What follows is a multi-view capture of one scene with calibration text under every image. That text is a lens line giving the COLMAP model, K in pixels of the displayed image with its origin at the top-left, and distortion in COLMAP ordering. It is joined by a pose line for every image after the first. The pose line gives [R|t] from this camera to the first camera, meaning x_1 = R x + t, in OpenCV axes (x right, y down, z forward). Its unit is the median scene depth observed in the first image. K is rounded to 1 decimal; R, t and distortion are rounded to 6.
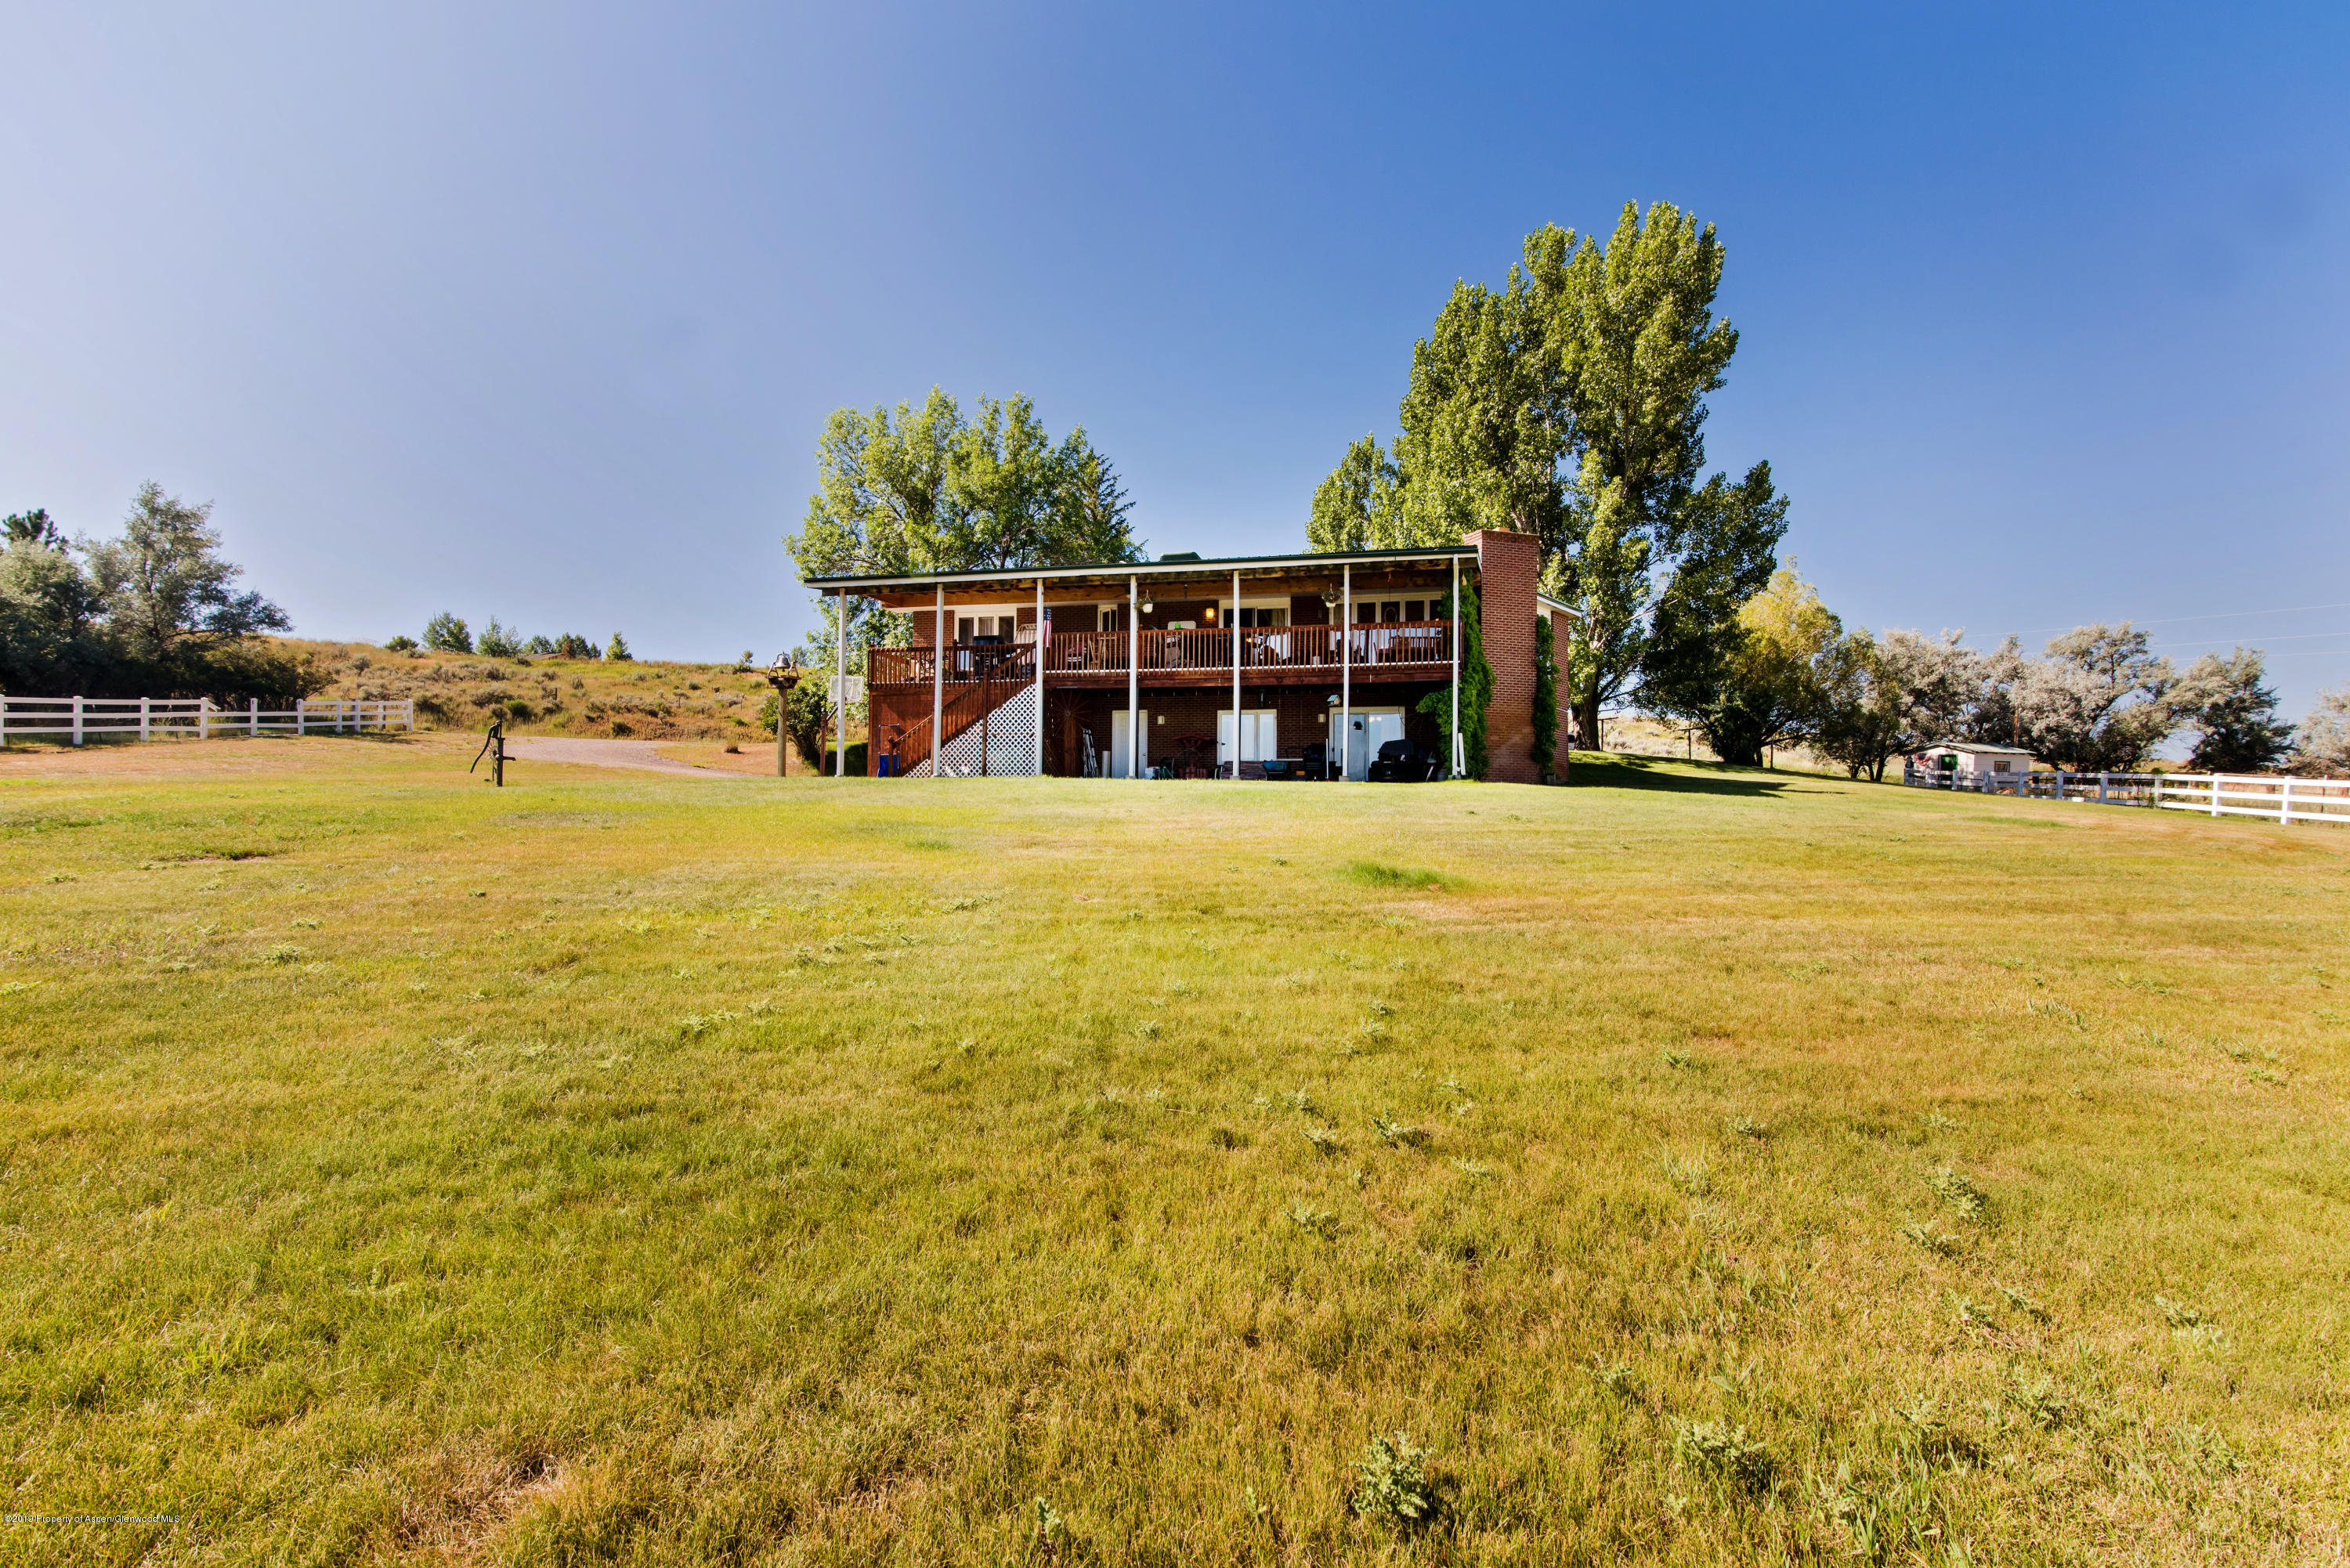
lens RADIAL K [[1062.7, 0, 1172.6], [0, 1062.7, 774.6], [0, 0, 1]] dist [0.016423, -0.001966]
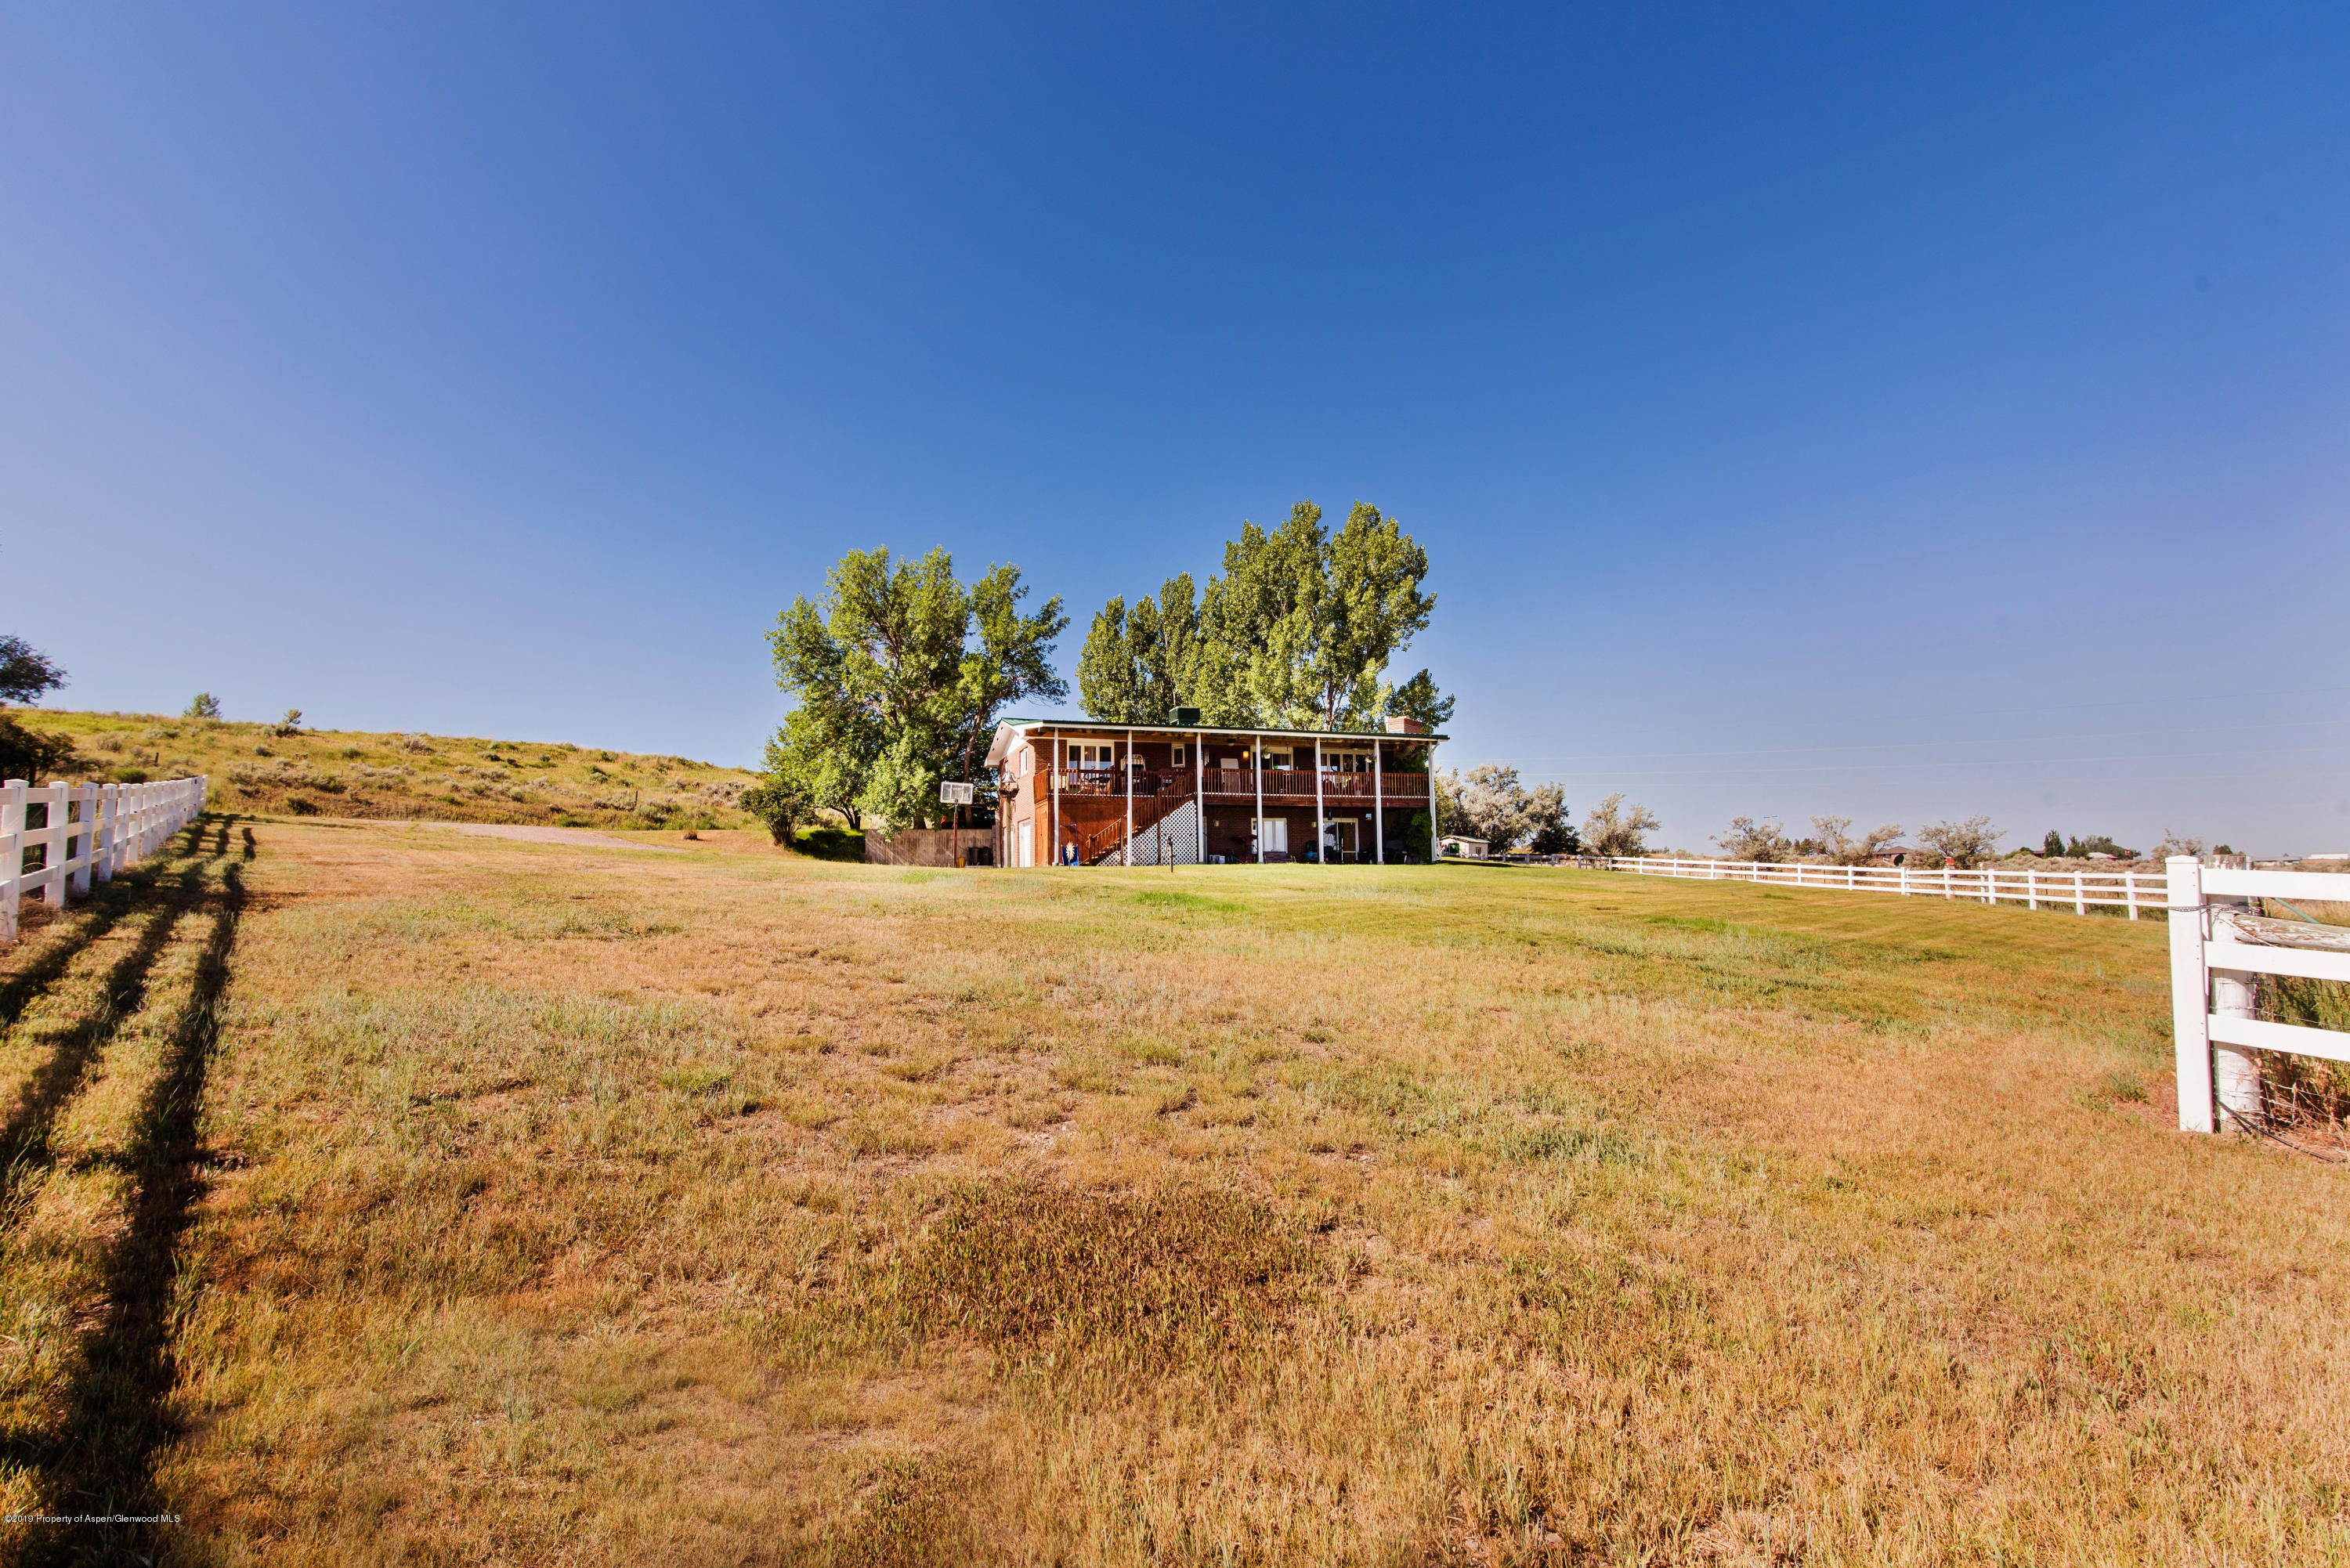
lens RADIAL K [[1062.7, 0, 1161.4], [0, 1062.7, 789.4], [0, 0, 1]] dist [0.016423, -0.001966]
pose [[0.851604, 0.029639, 0.523348, -0.863400], [0.001177, 0.998289, -0.058452, -0.011914], [-0.524185, 0.050394, 0.850112, -0.235719]]
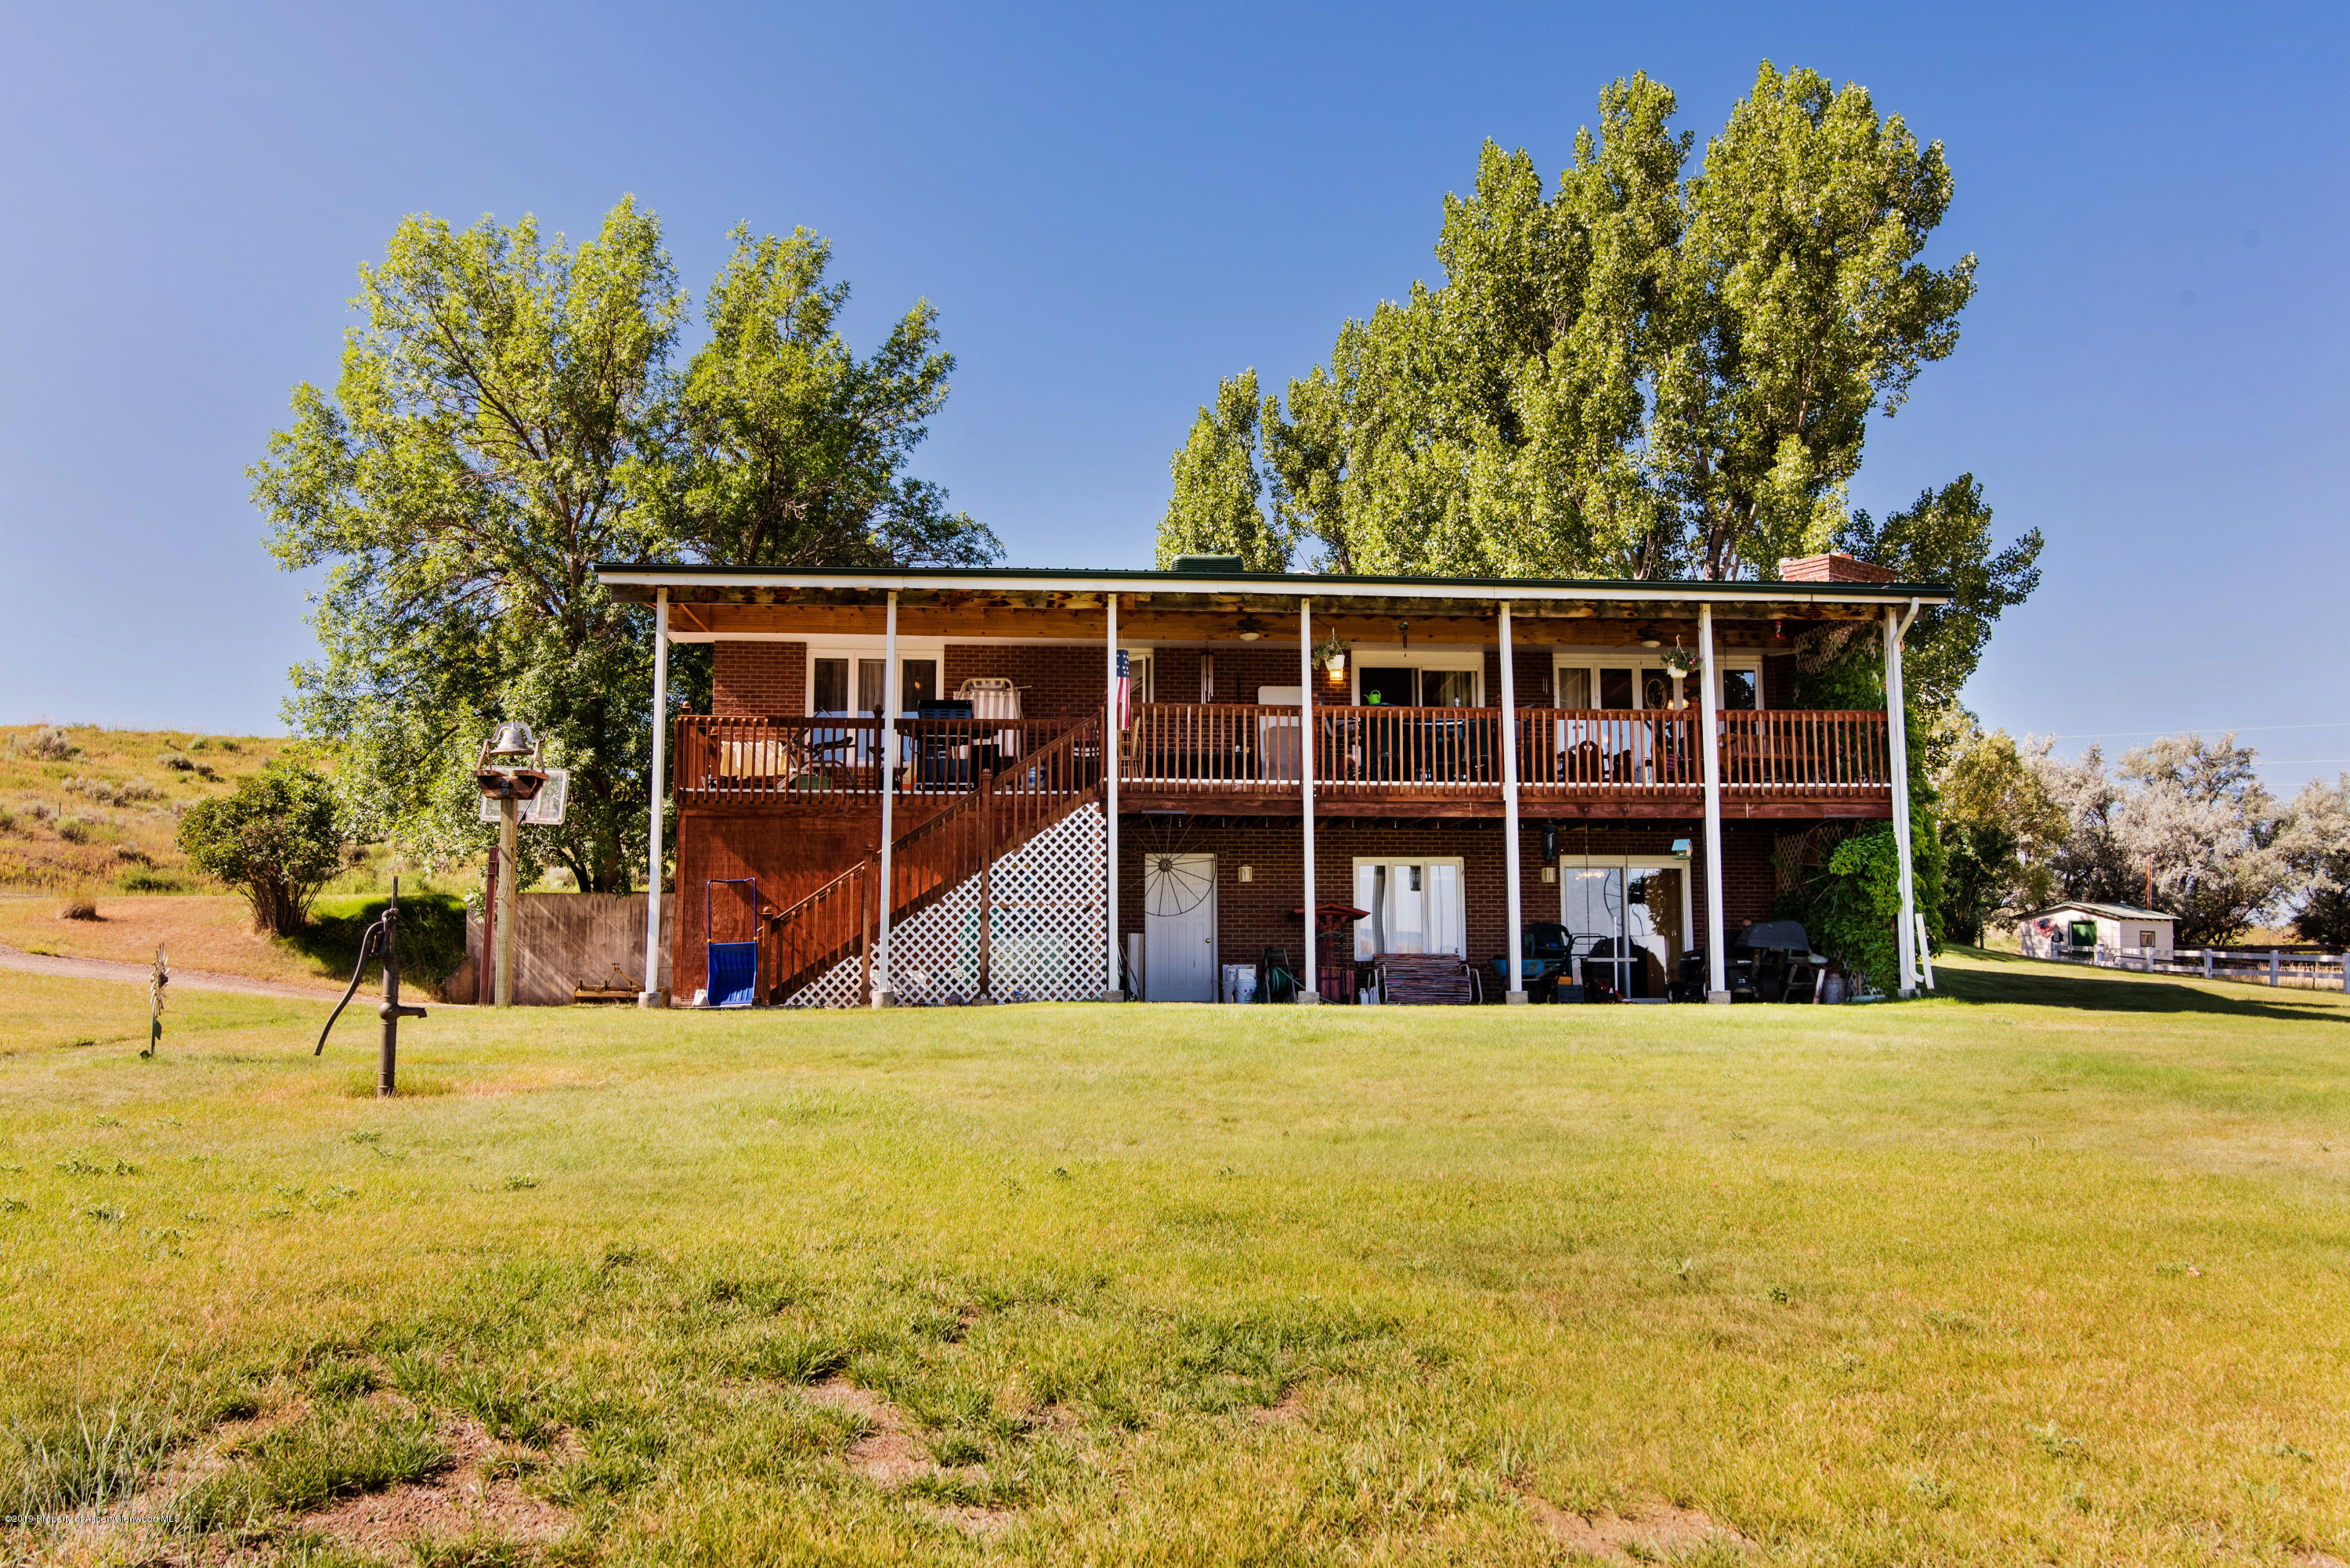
lens RADIAL K [[1809.6, 0, 1157.0], [0, 1809.6, 778.5], [0, 0, 1]] dist [-0.010029, 0.004157]
pose [[0.949915, 0.025986, 0.311426, -0.327765], [0.000070, 0.996519, -0.083363, -0.024234], [-0.312508, 0.079209, 0.946607, 0.175780]]
